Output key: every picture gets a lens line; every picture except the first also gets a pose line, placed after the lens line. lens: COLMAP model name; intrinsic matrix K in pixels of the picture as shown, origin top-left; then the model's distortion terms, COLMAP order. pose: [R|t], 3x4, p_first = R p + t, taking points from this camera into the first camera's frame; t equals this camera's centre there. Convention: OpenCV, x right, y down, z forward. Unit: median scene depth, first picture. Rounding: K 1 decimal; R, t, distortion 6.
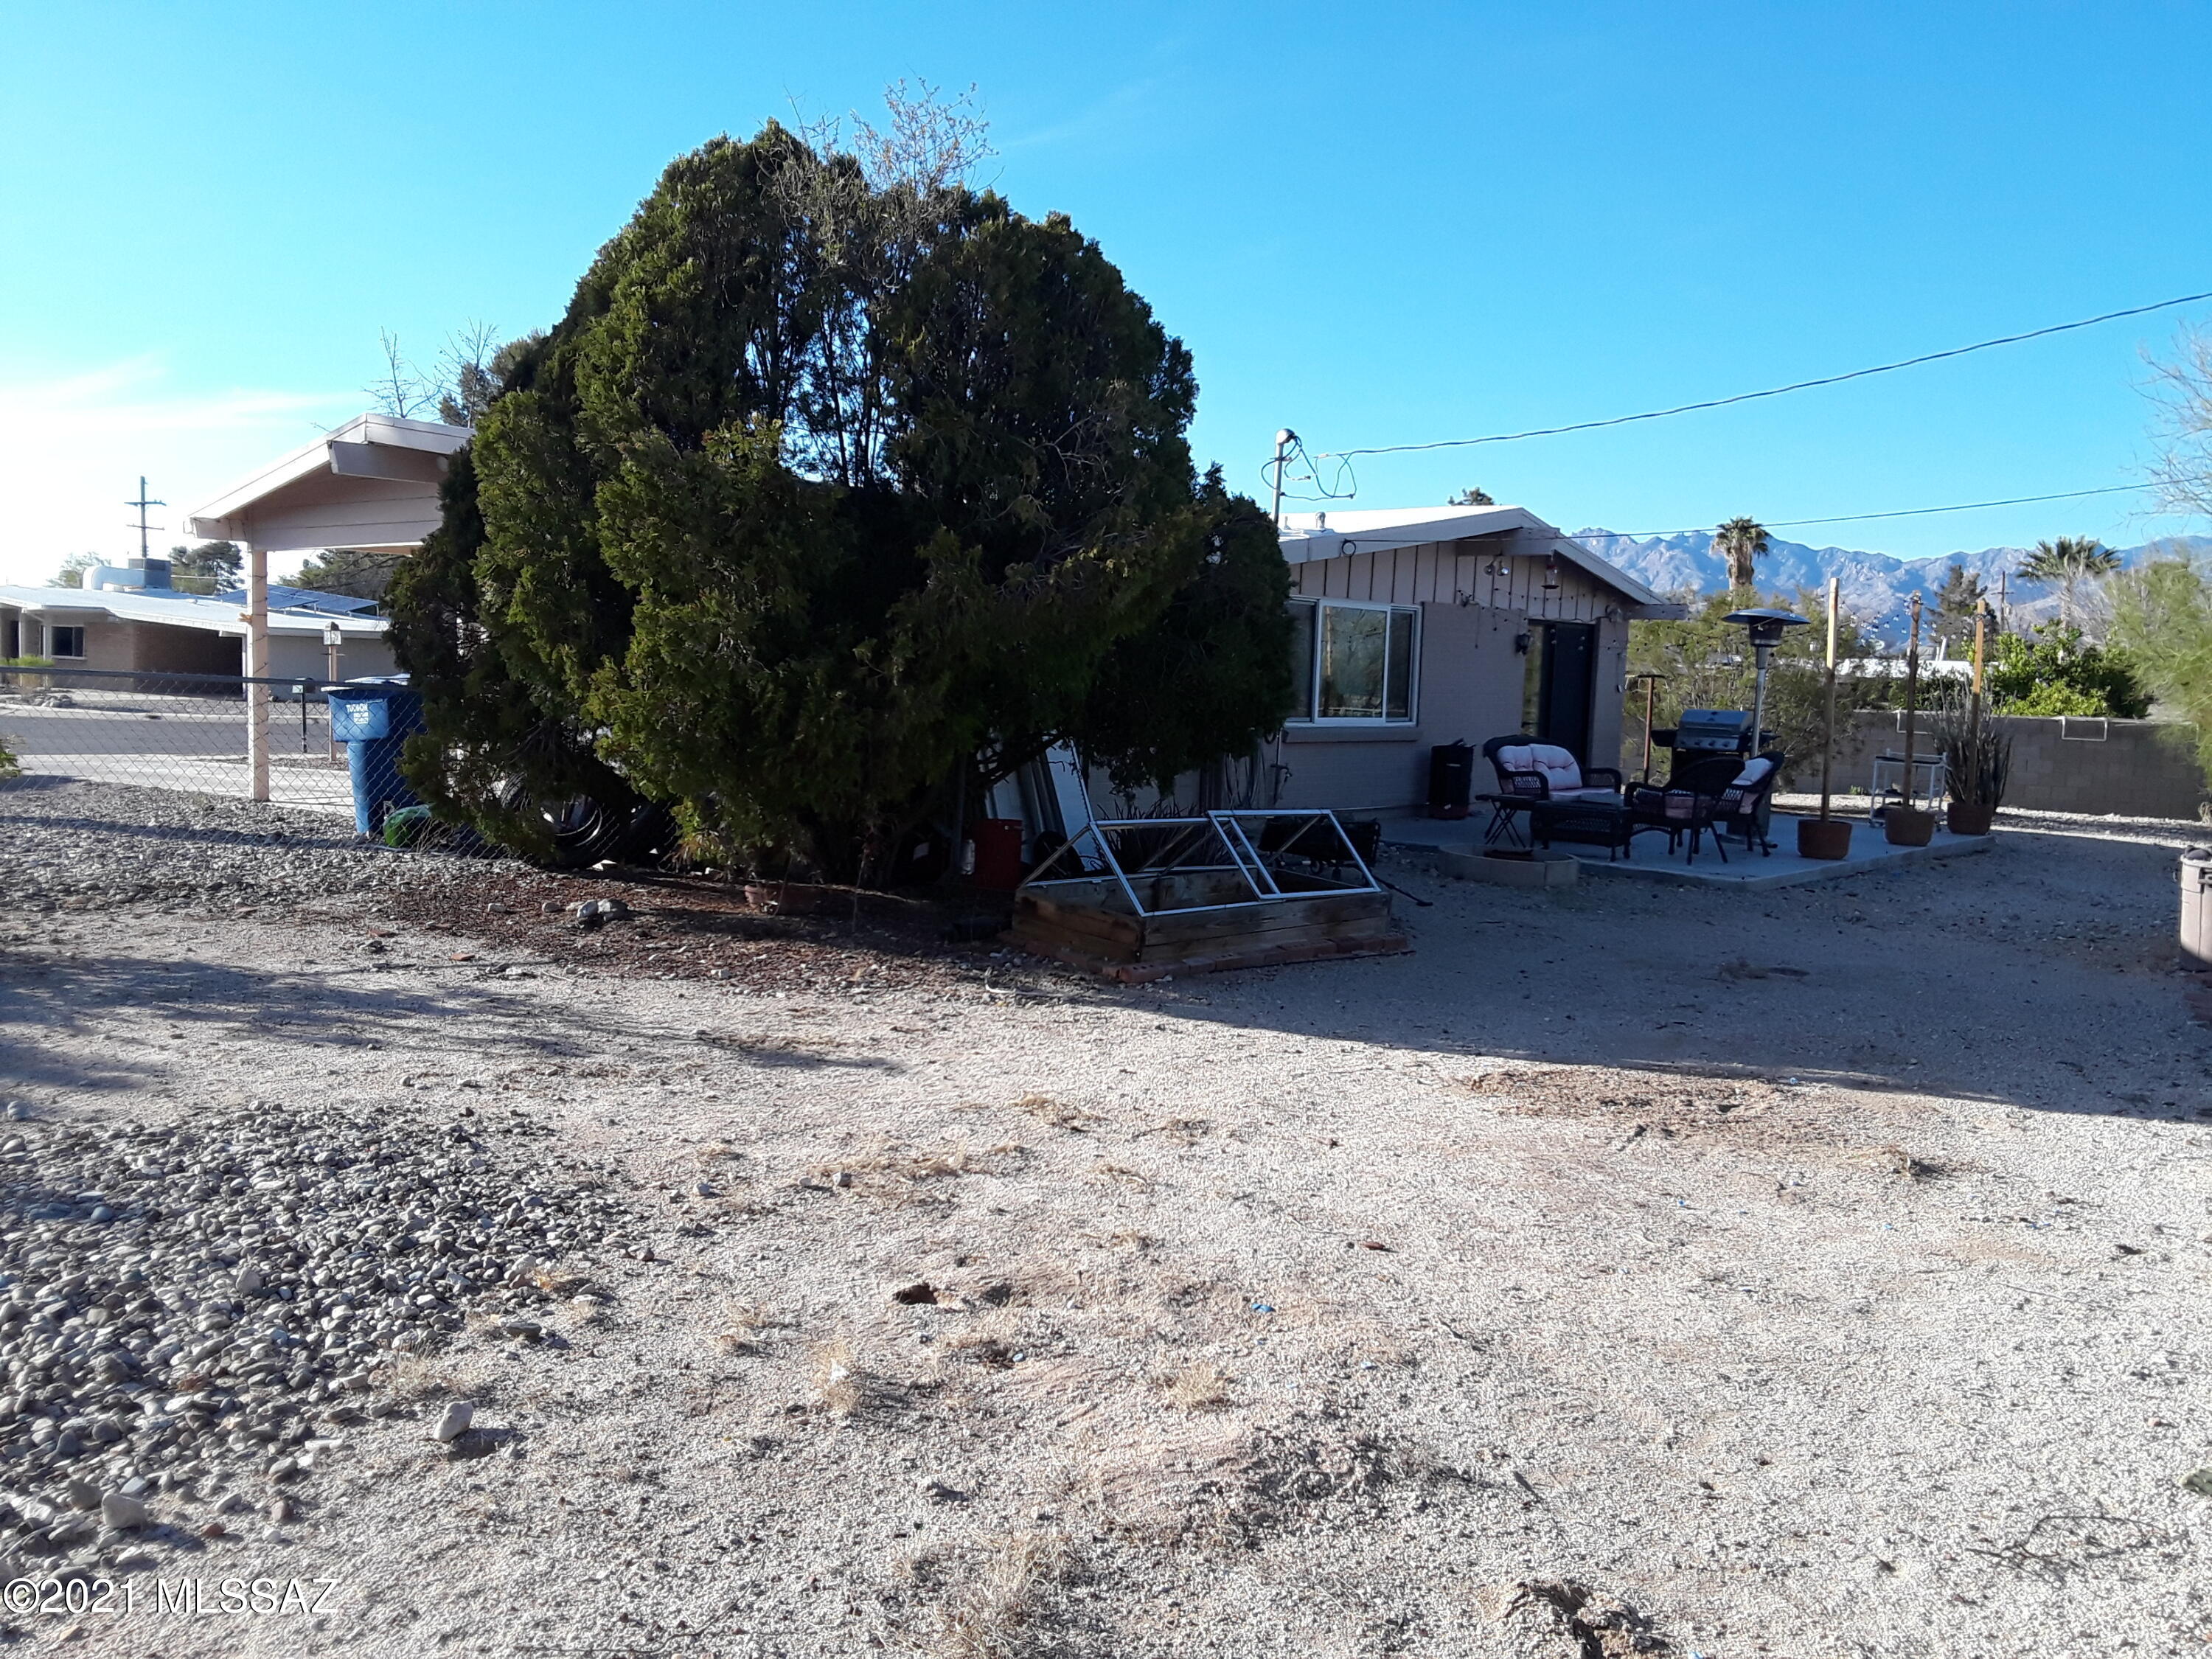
lens RADIAL K [[1803.5, 0, 1141.7], [0, 1803.5, 833.1], [0, 0, 1]] dist [0.130137, -0.235582]
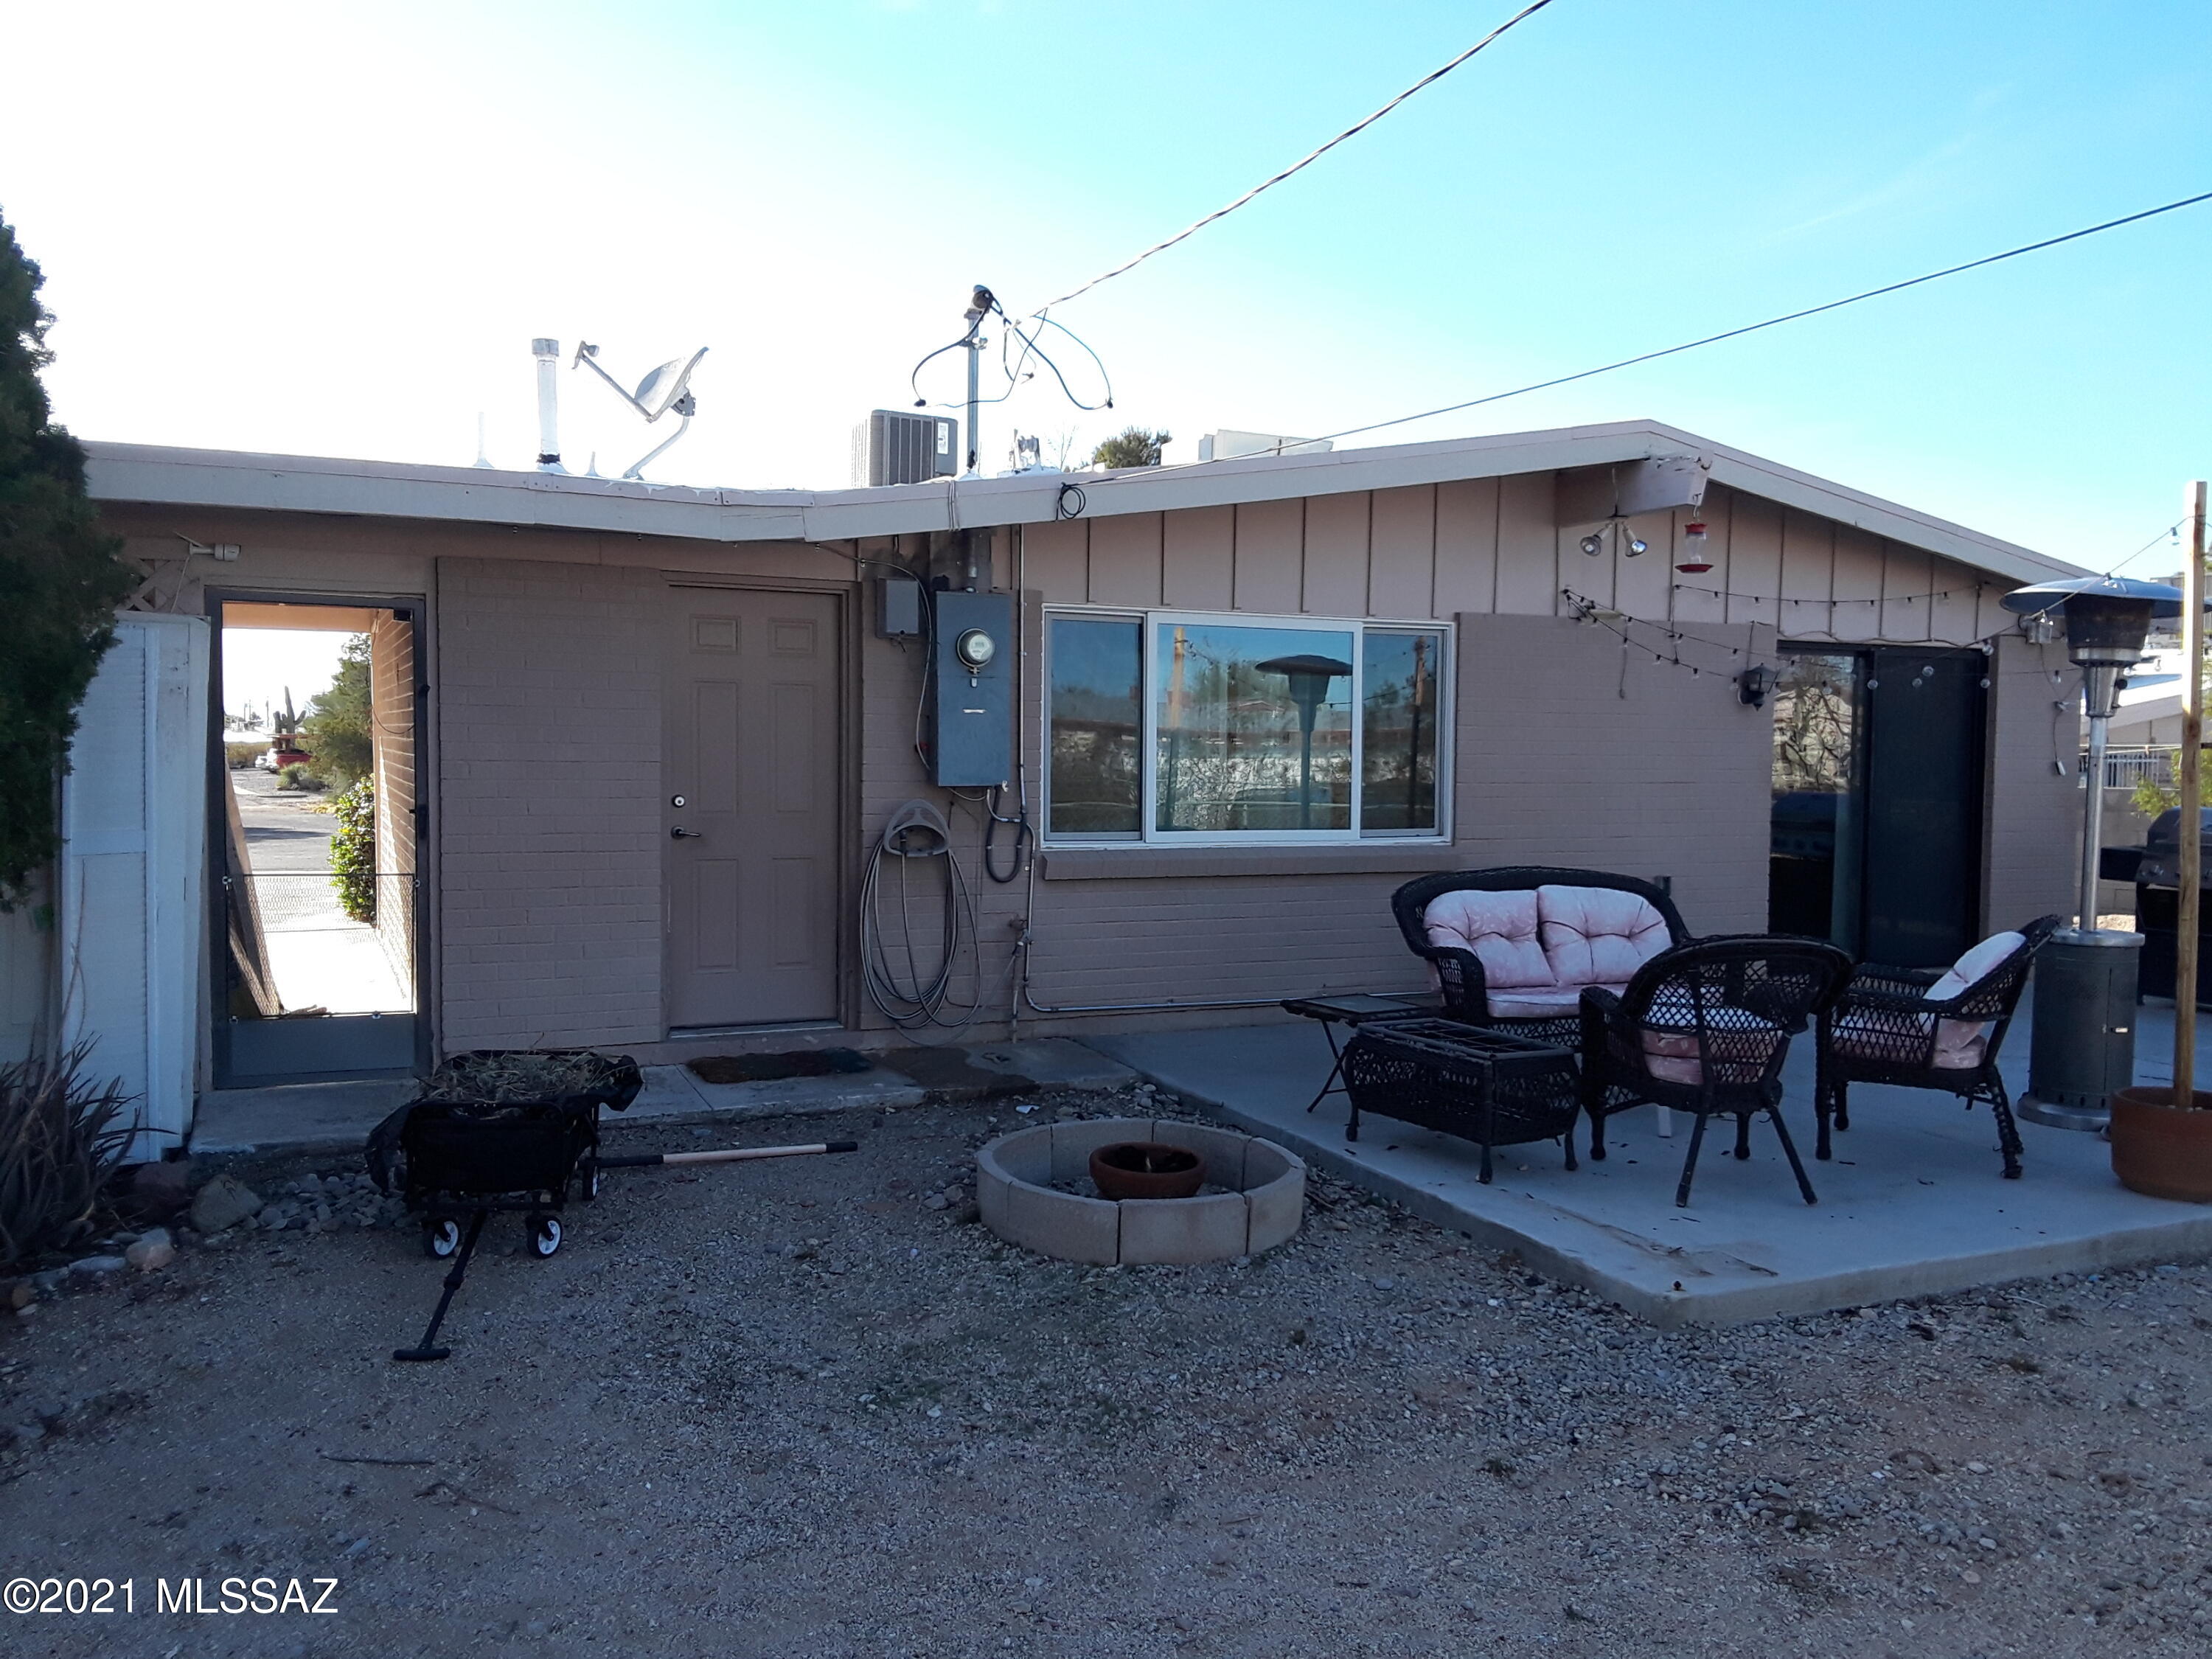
lens RADIAL K [[1803.5, 0, 1141.7], [0, 1803.5, 833.1], [0, 0, 1]] dist [0.130137, -0.235582]
pose [[0.905453, 0.002125, -0.424441, 0.300756], [-0.021902, 0.998889, -0.041722, -0.038598], [0.423881, 0.047073, 0.904494, 0.482582]]
